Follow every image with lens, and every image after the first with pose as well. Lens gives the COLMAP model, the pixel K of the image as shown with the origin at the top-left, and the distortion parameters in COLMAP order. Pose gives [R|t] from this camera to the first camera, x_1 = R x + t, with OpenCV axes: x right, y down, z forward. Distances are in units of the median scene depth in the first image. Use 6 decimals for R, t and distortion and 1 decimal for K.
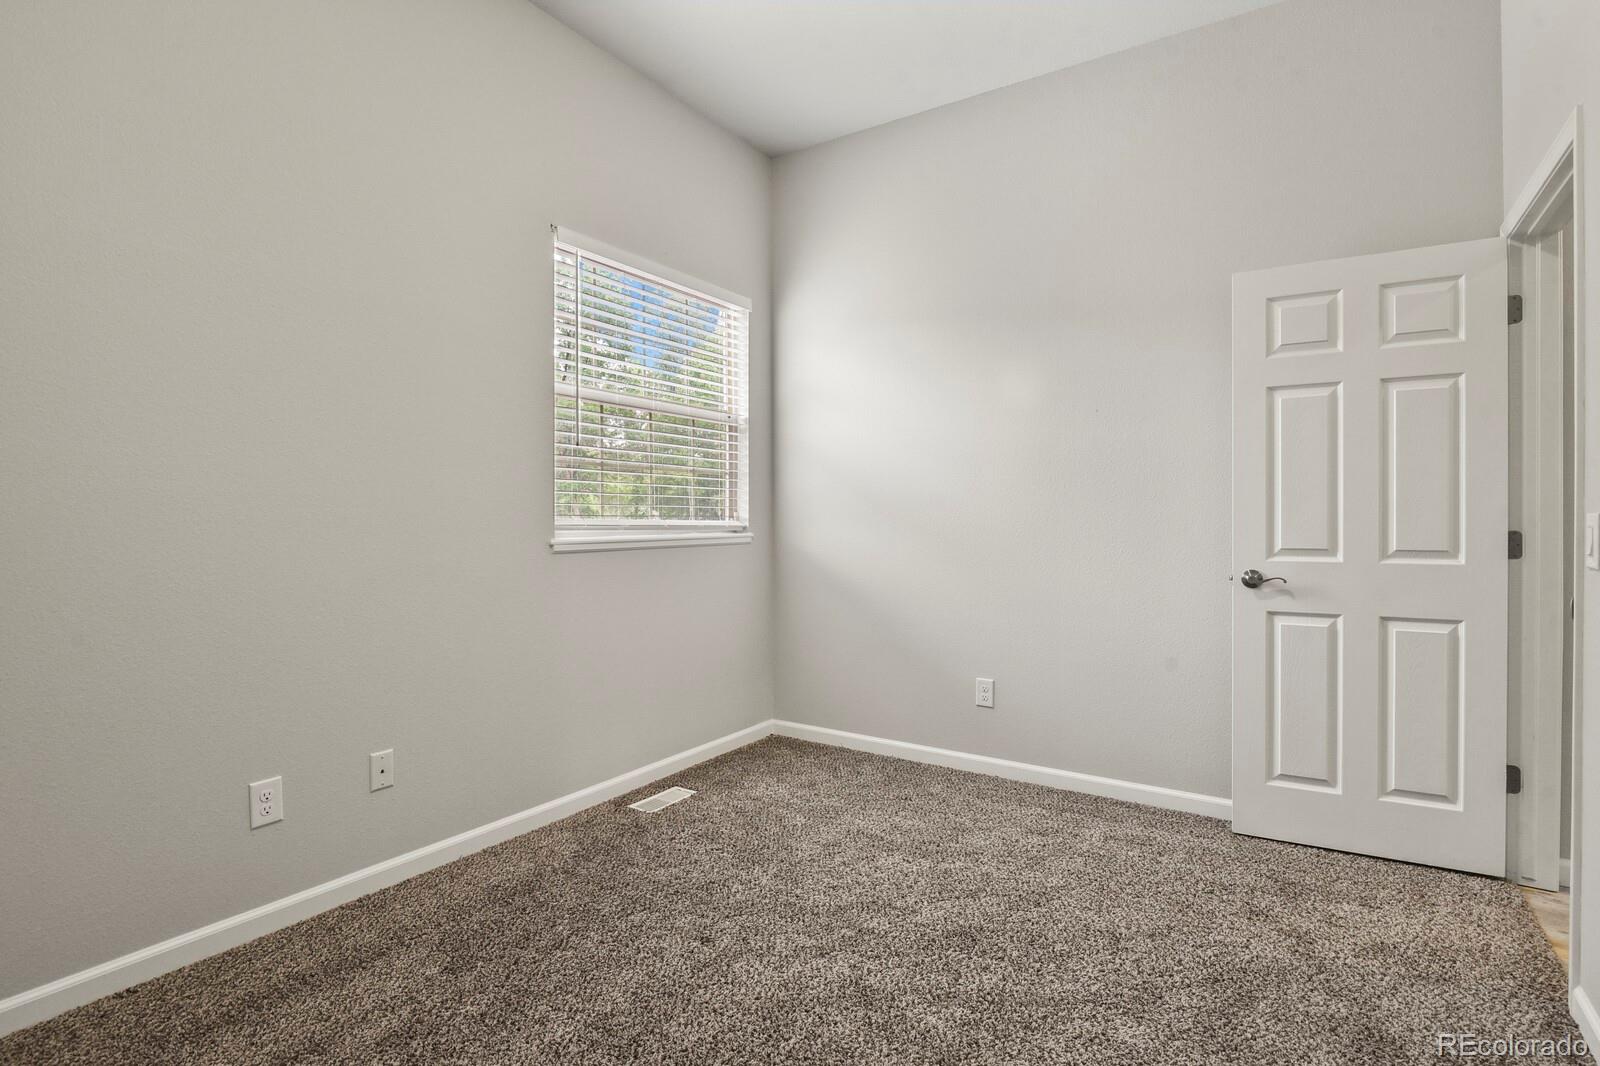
lens RADIAL K [[775.0, 0, 799.8], [0, 775.0, 532.5], [0, 0, 1]] dist [-0.005849, -0.005864]
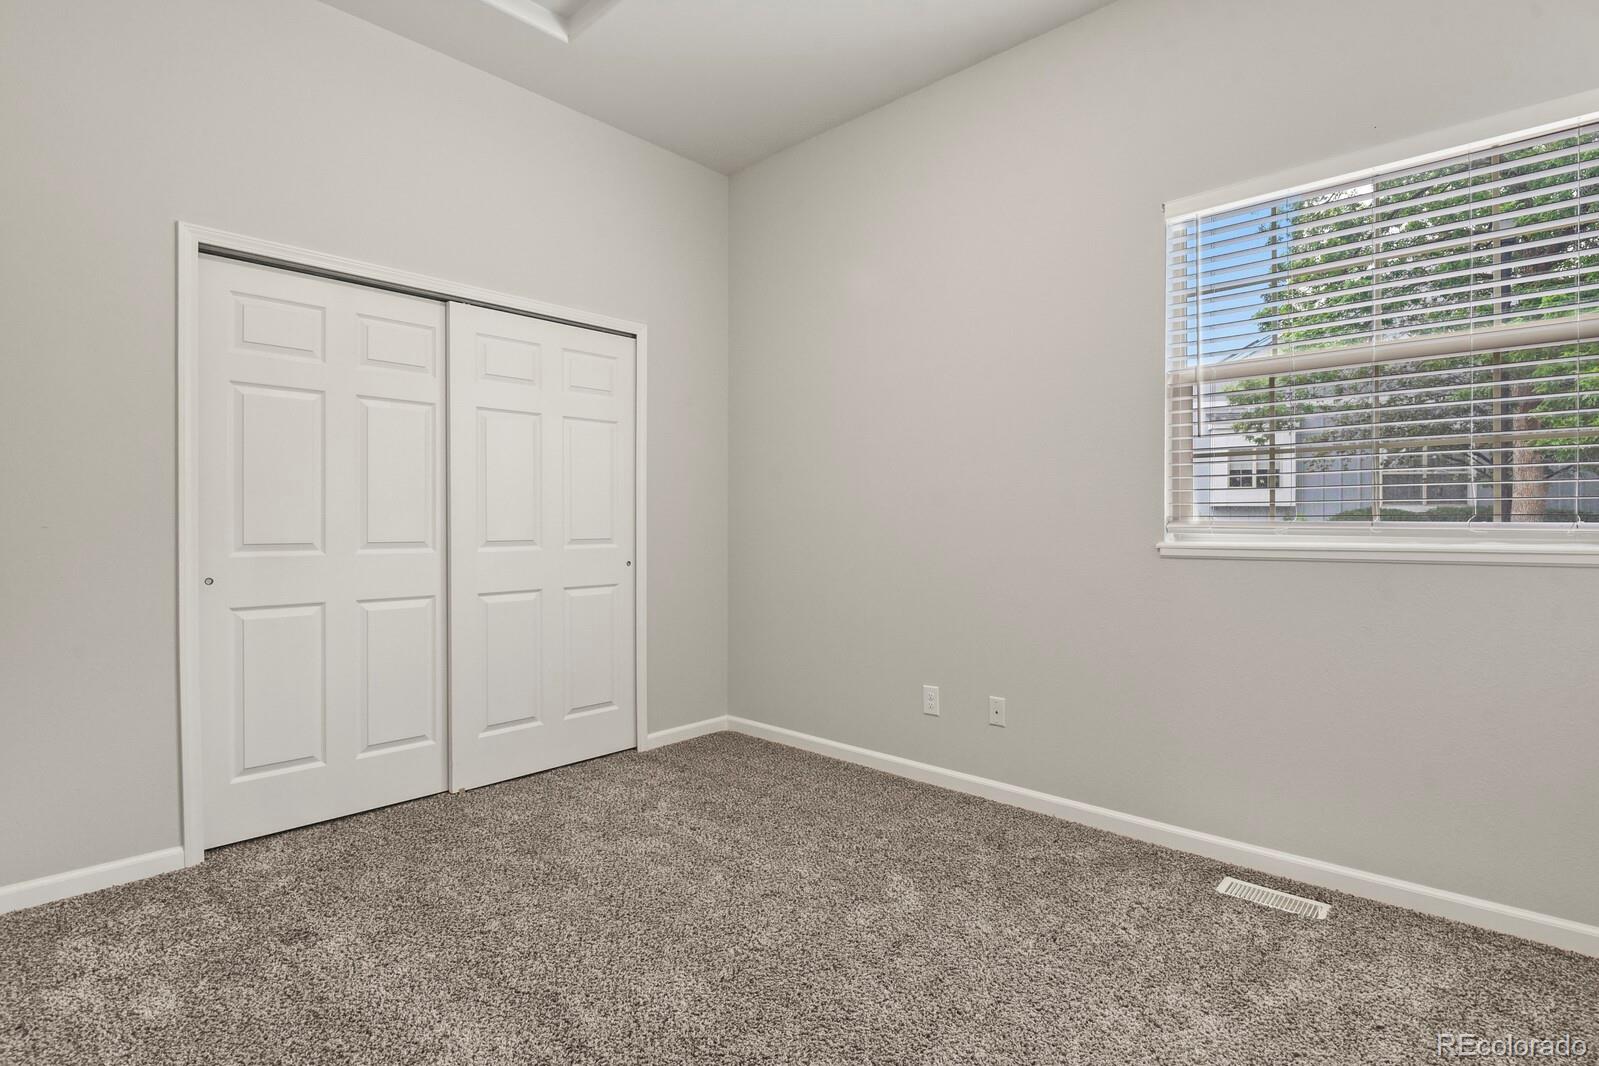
lens RADIAL K [[774.6, 0, 801.1], [0, 774.6, 524.7], [0, 0, 1]] dist [-0.005849, -0.005864]
pose [[-0.162473, 0.003620, -0.986706, 0.671829], [-0.010948, 0.999925, 0.005471, -0.013040], [0.986652, 0.011691, -0.162421, 0.722074]]
